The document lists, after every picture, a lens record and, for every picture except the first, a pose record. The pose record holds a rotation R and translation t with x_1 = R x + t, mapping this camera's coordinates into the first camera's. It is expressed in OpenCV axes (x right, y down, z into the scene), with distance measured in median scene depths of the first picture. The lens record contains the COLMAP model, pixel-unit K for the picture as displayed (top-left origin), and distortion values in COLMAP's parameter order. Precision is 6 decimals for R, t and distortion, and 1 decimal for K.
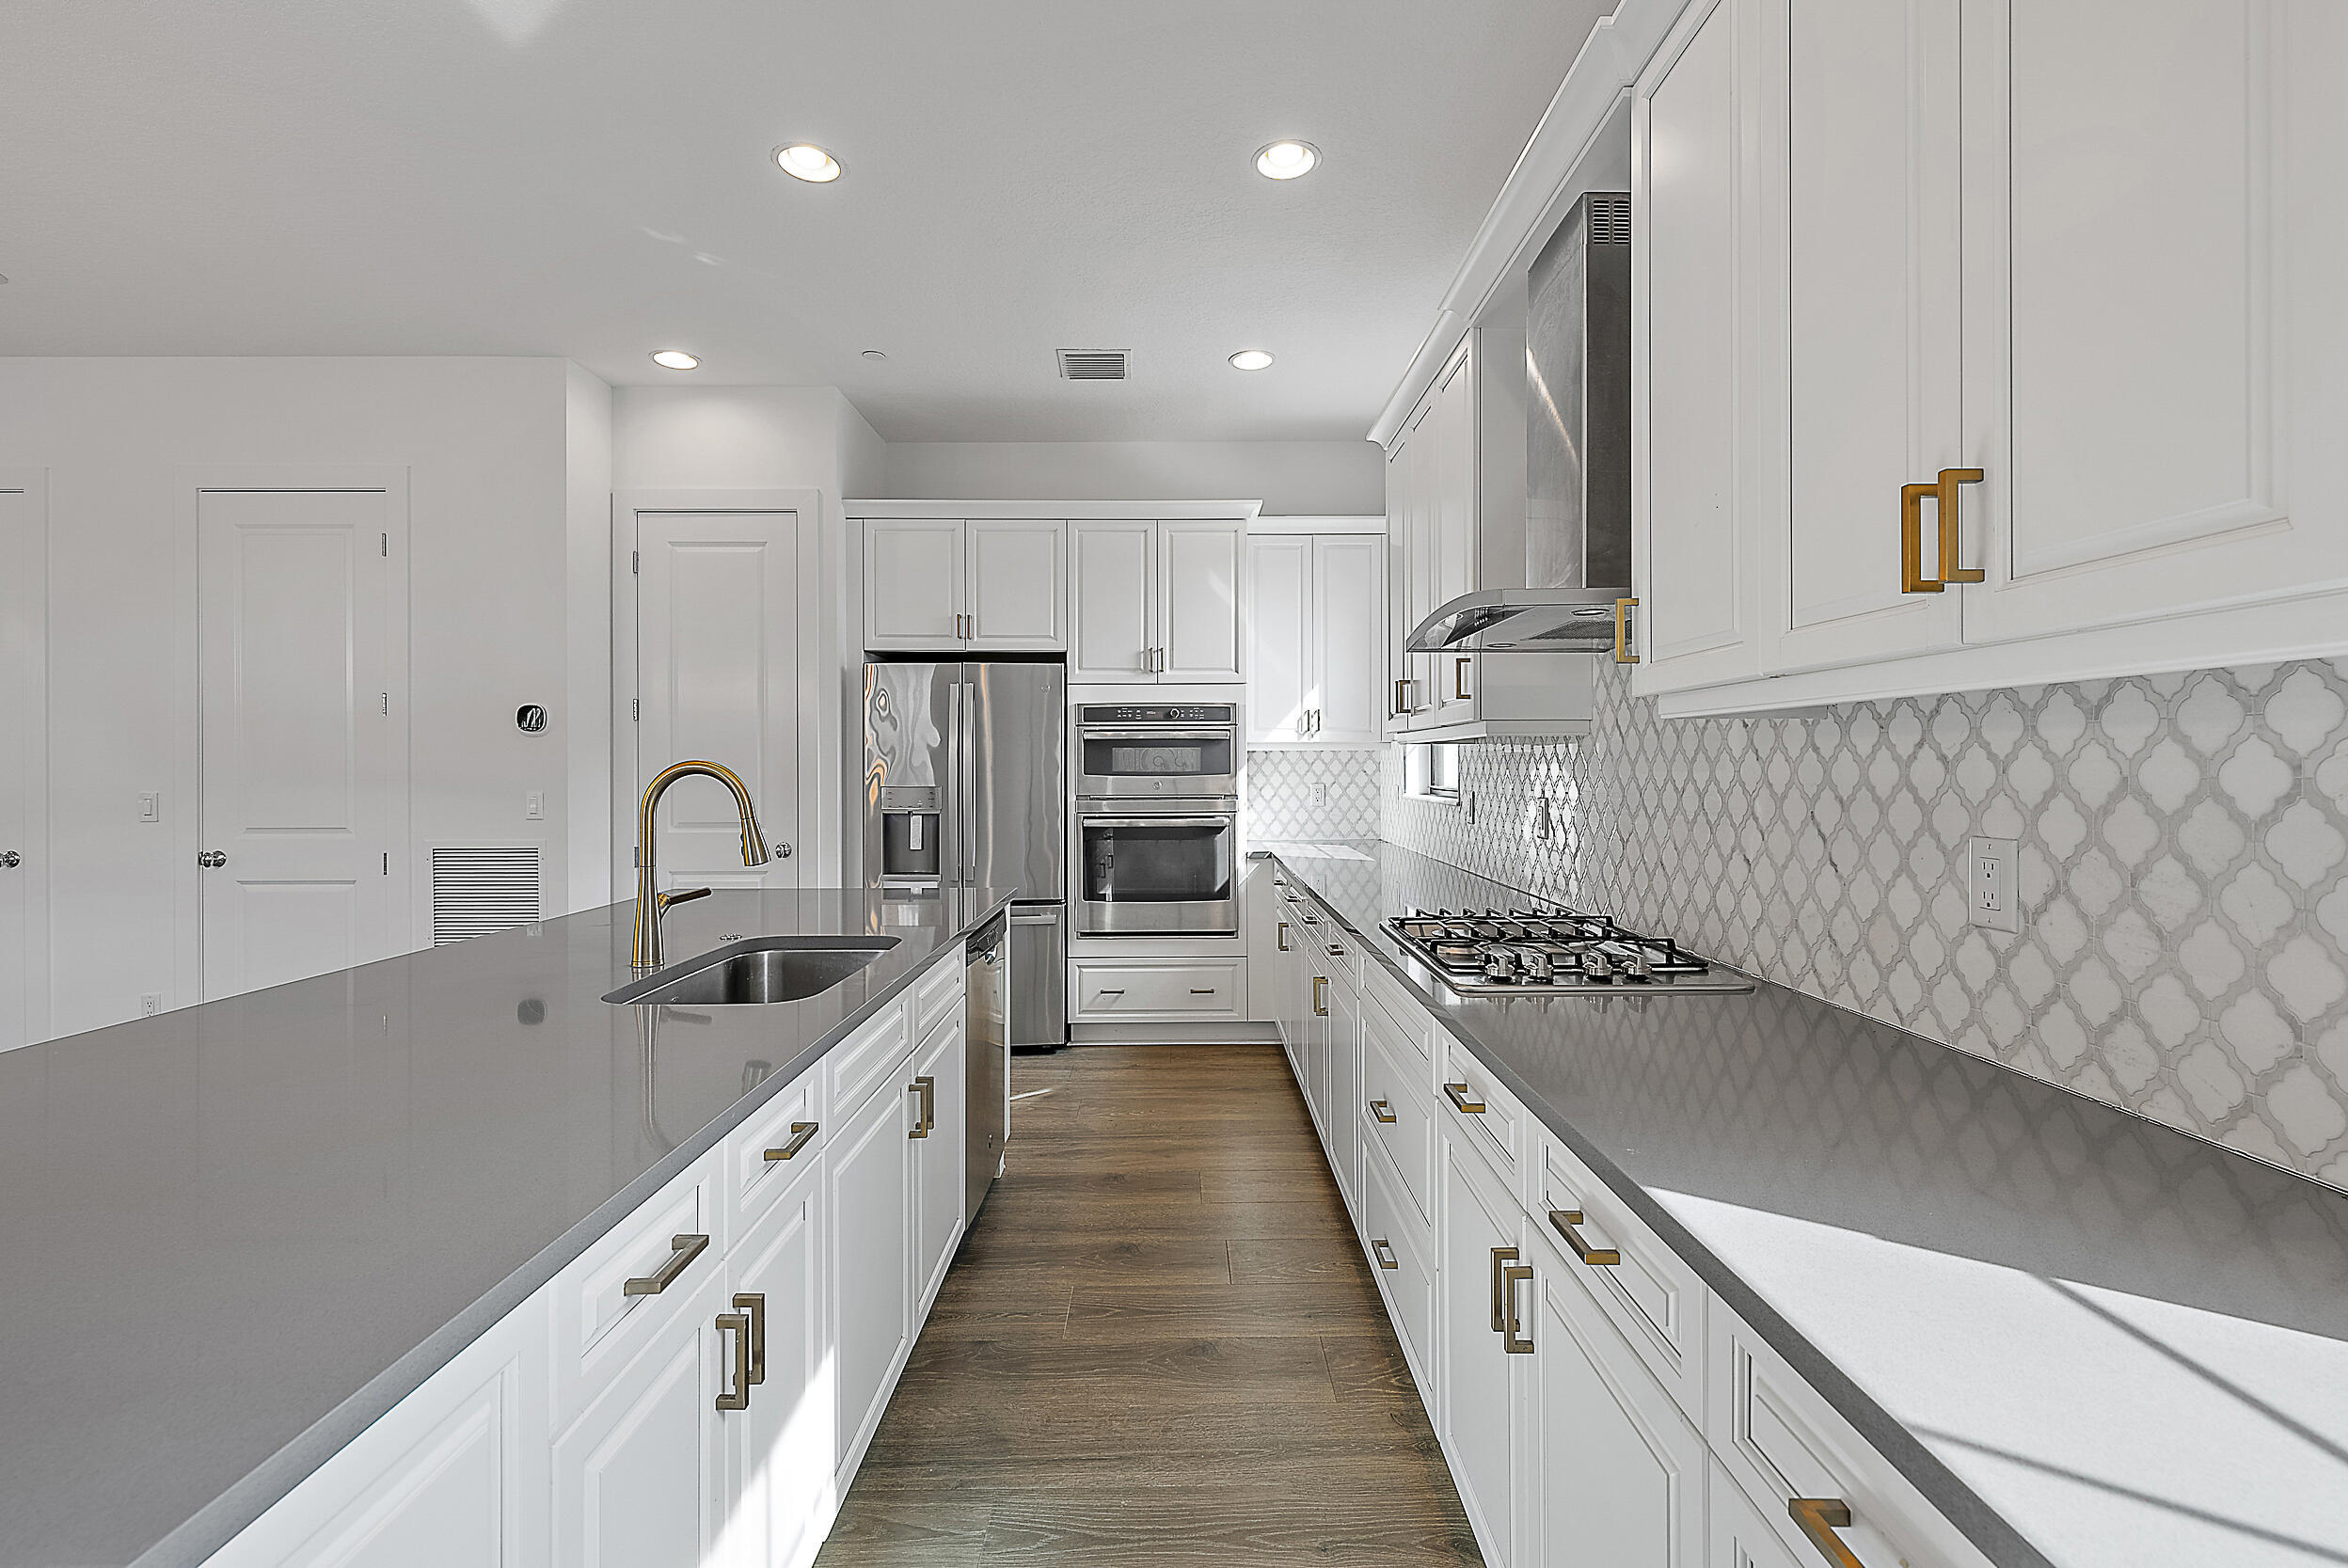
lens RADIAL K [[1017.5, 0, 1177.8], [0, 1017.5, 772.2], [0, 0, 1]] dist [-0.000133, -0.000066]
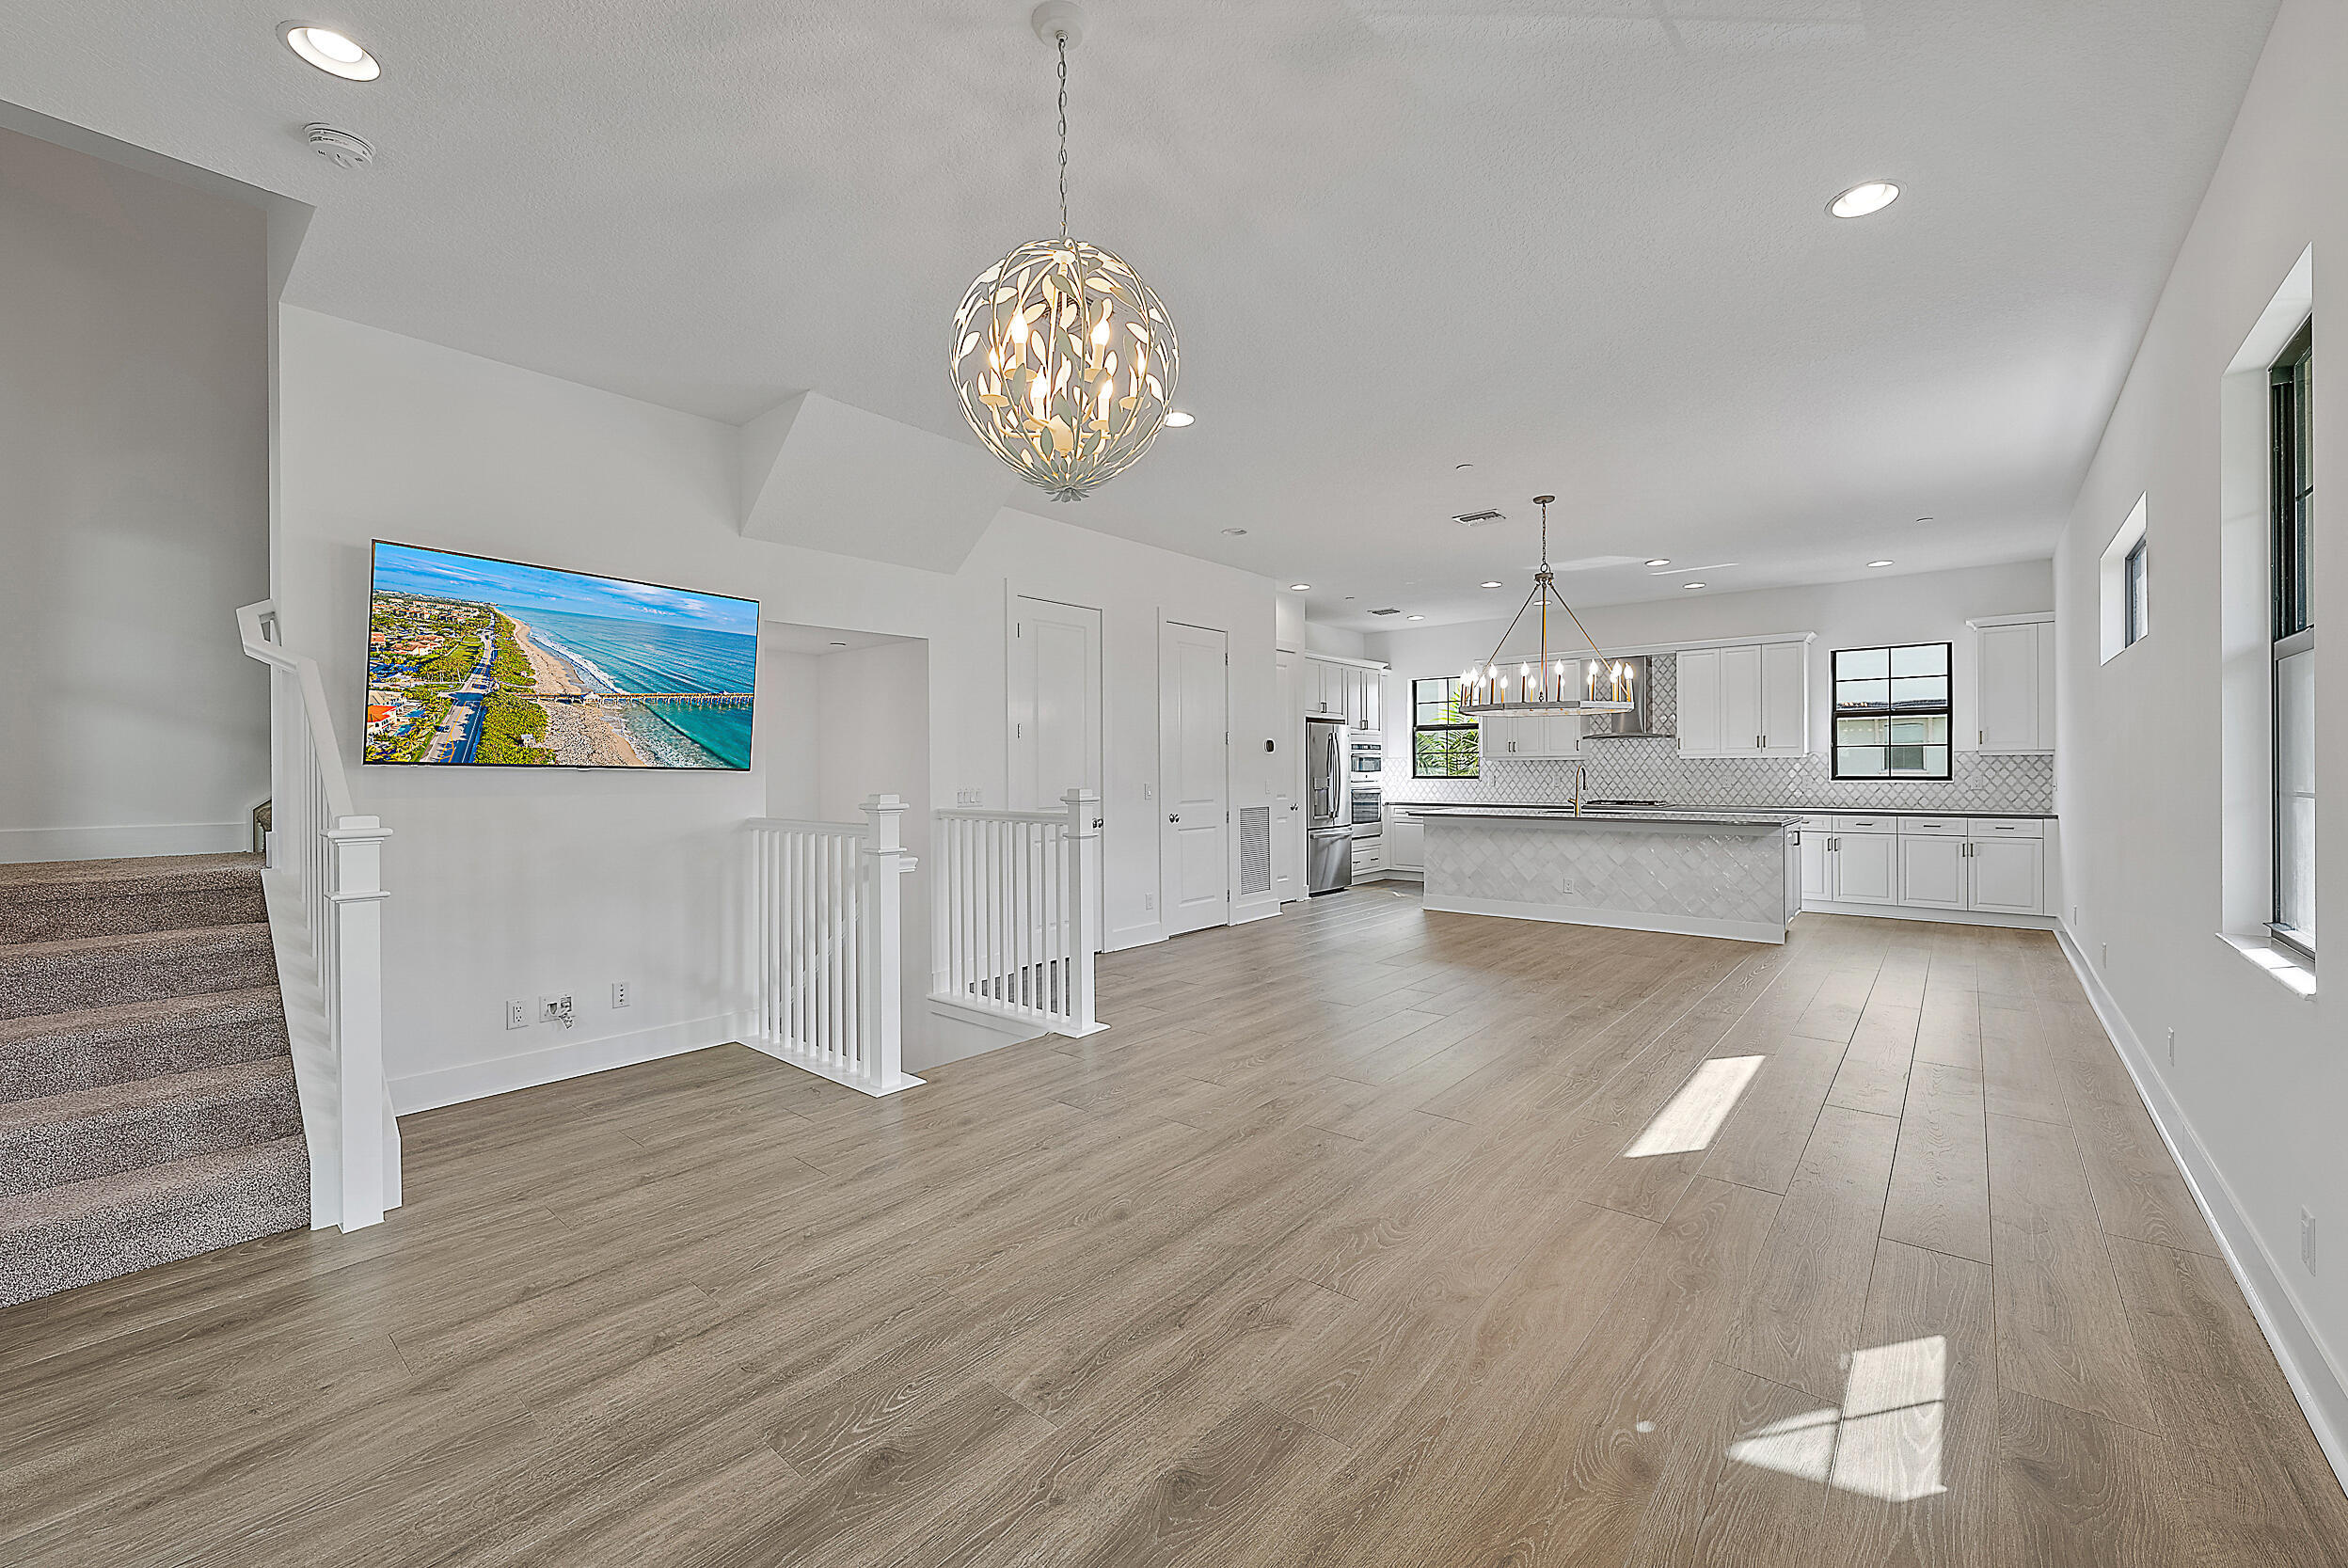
lens RADIAL K [[934.8, 0, 1182.8], [0, 934.8, 769.3], [0, 0, 1]] dist [-0.001132, 0.000330]
pose [[0.647105, -0.001673, 0.762399, -2.267456], [0.009628, 0.999936, -0.005977, 0.006191], [-0.762340, 0.011208, 0.647079, -0.130234]]
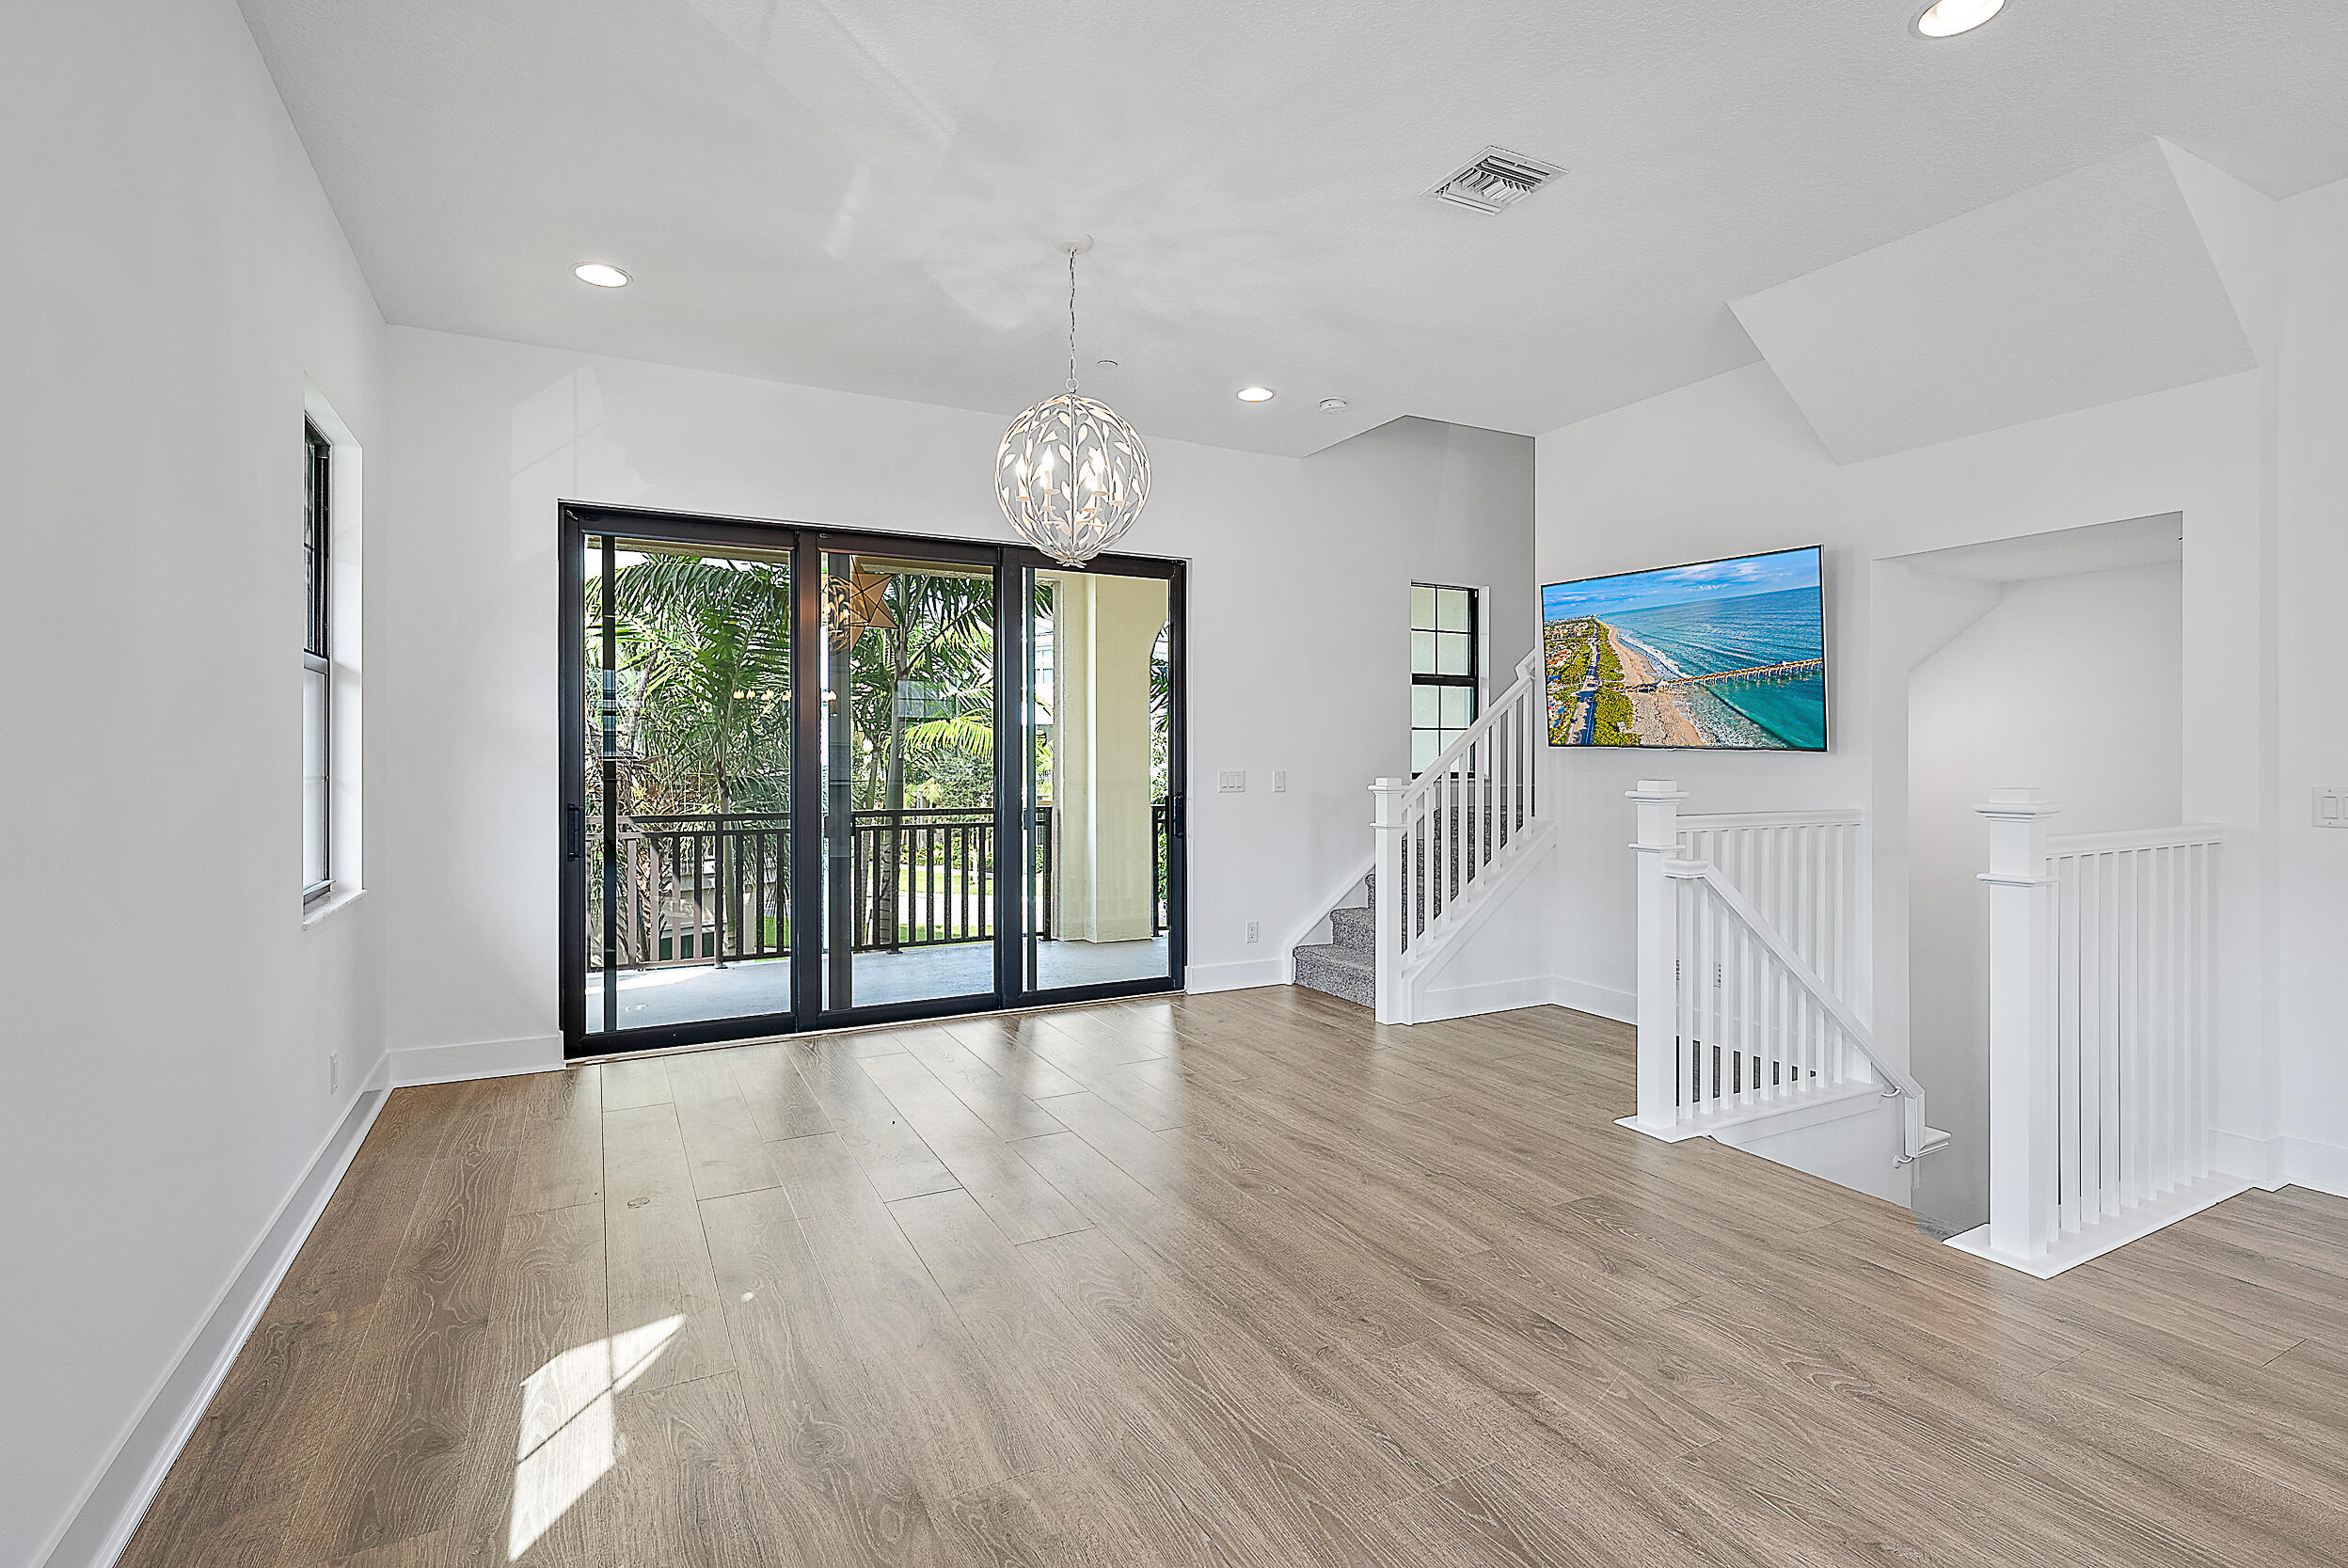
lens RADIAL K [[1096.8, 0, 1175.7], [0, 1096.8, 764.1], [0, 0, 1]] dist [0.002953, -0.000743]
pose [[0.466604, 0.007352, -0.884436, -1.112511], [-0.007362, 0.999963, 0.004429, 0.007013], [0.884436, 0.004445, 0.466641, -0.085172]]
